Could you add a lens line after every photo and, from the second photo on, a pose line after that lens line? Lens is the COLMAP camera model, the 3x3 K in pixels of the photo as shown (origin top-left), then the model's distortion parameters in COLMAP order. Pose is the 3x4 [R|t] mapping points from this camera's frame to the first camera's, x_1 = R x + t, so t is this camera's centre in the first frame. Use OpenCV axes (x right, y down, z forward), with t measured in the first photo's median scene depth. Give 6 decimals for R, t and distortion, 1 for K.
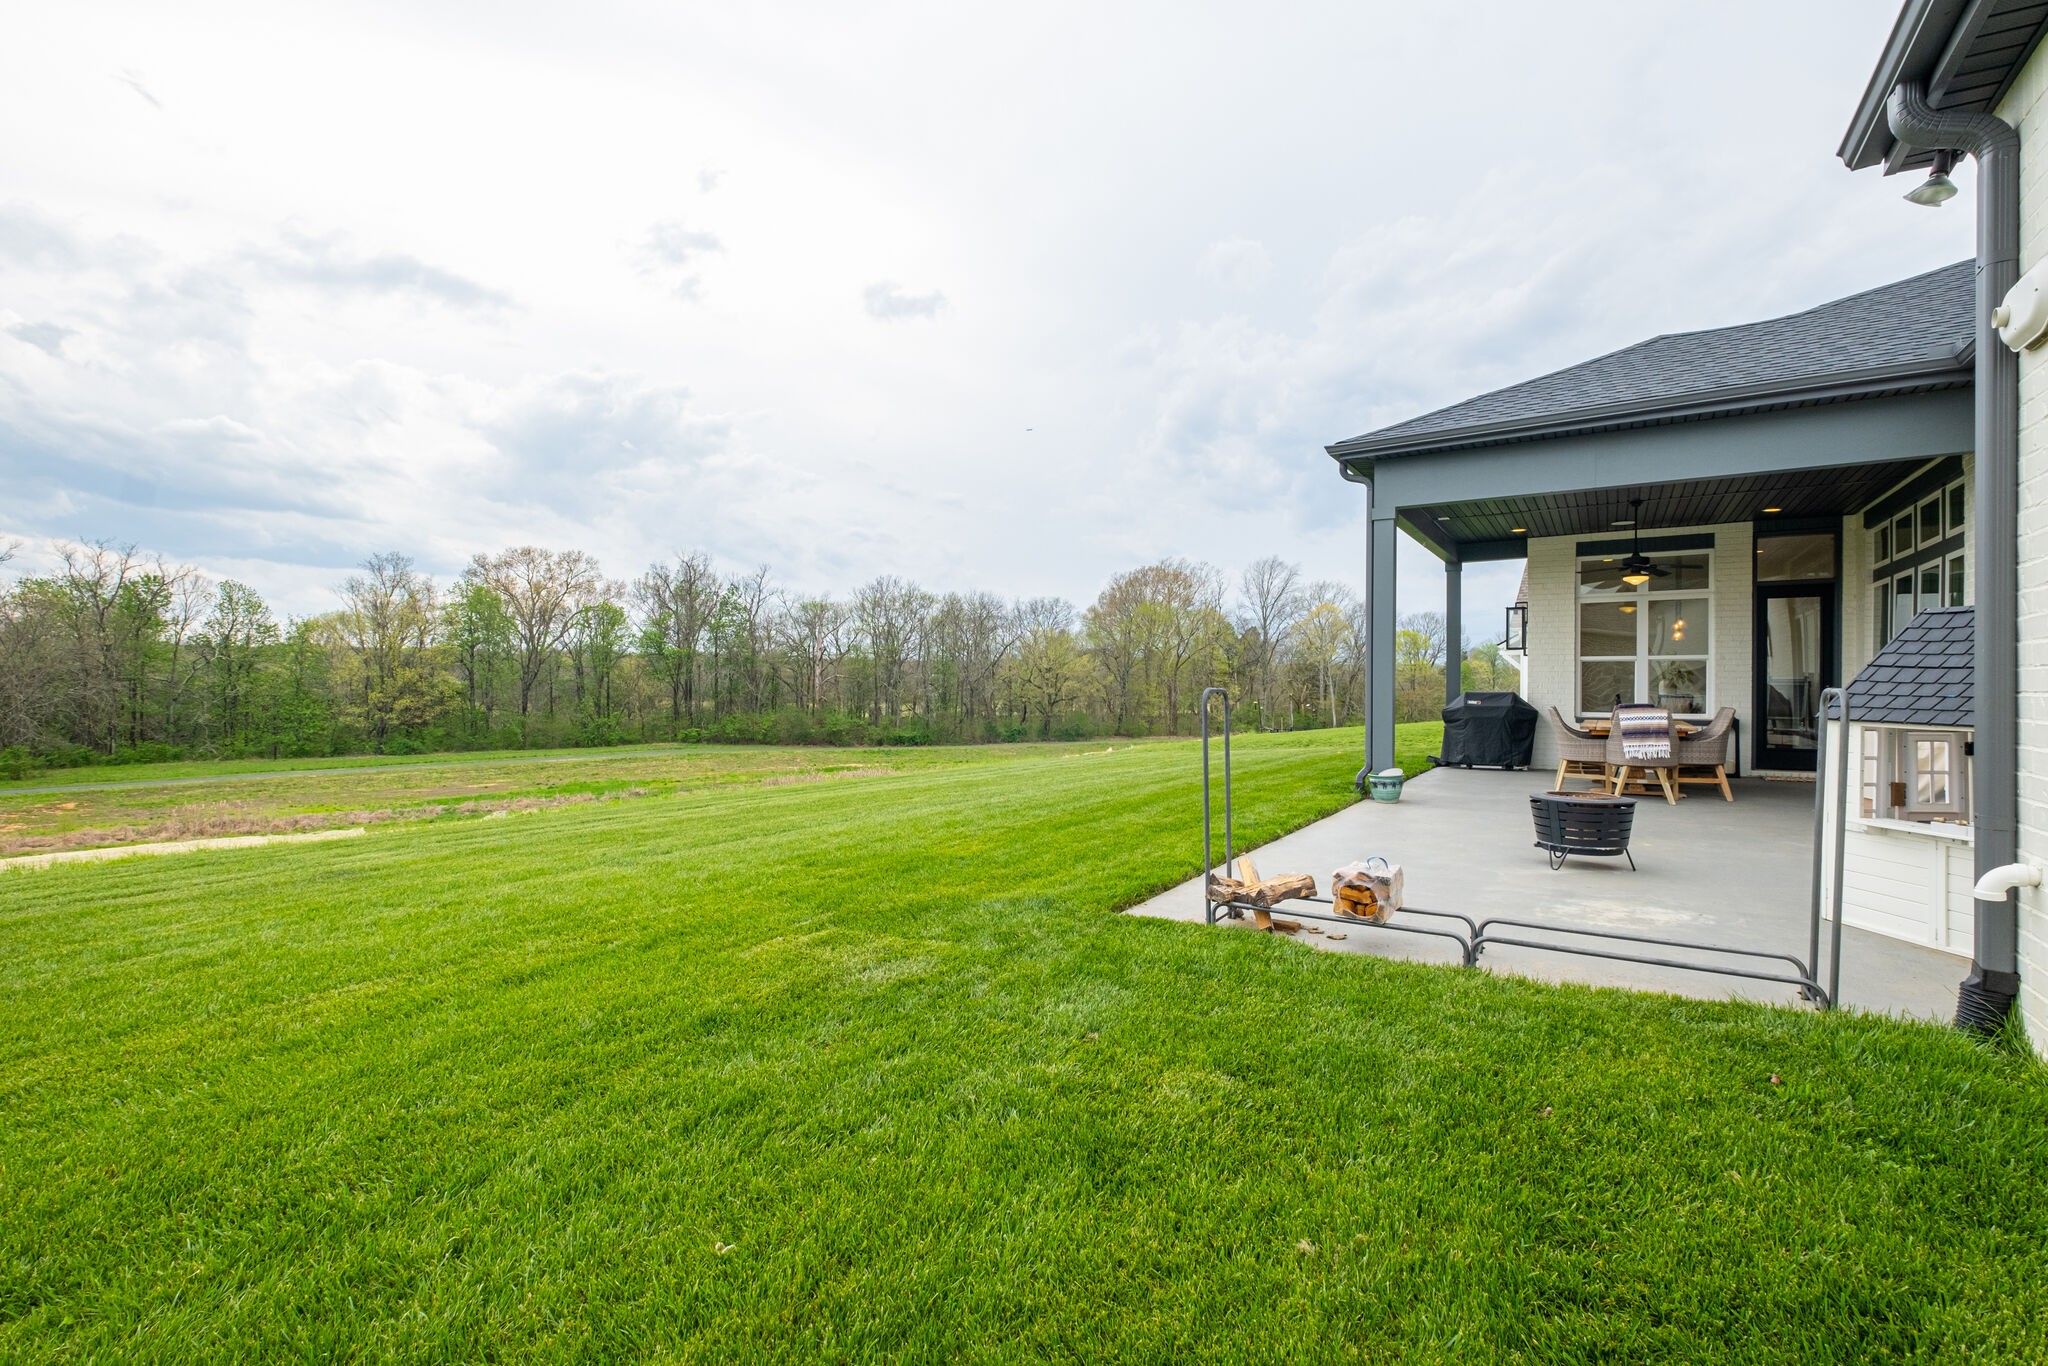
lens RADIAL K [[908.8, 0, 1015.7], [0, 908.8, 676.5], [0, 0, 1]] dist [0.003563, 0.000533]
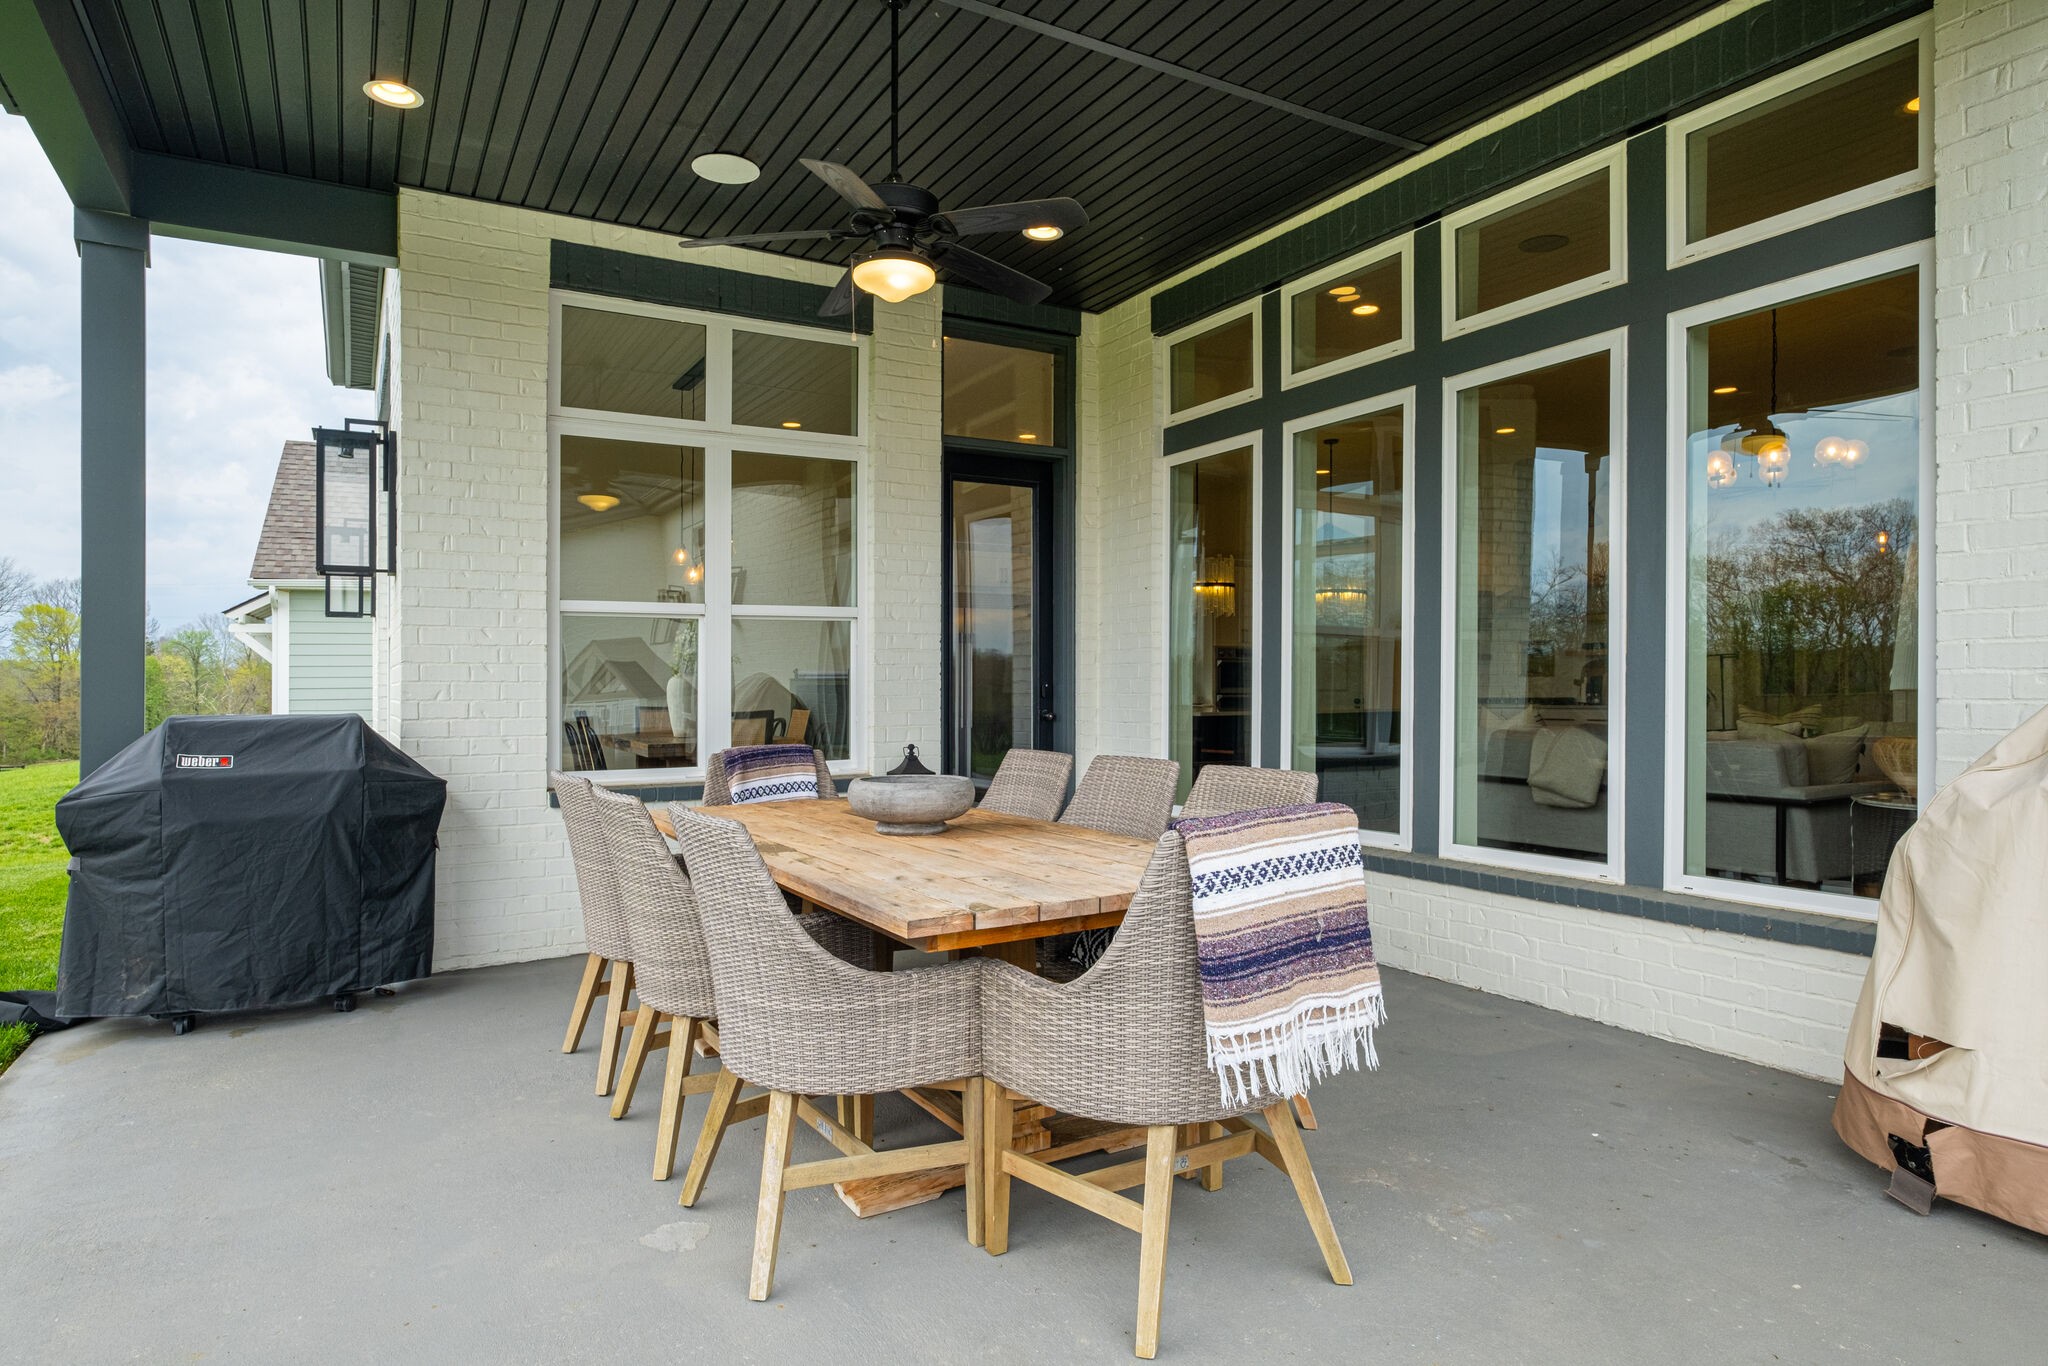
lens RADIAL K [[1158.1, 0, 1023.3], [0, 1158.1, 679.5], [0, 0, 1]] dist [-0.000294, 0.000281]
pose [[0.448478, -0.003923, 0.893785, 0.322520], [0.003859, 0.999990, 0.002454, 0.005280], [-0.893785, 0.002348, 0.448489, 0.661304]]
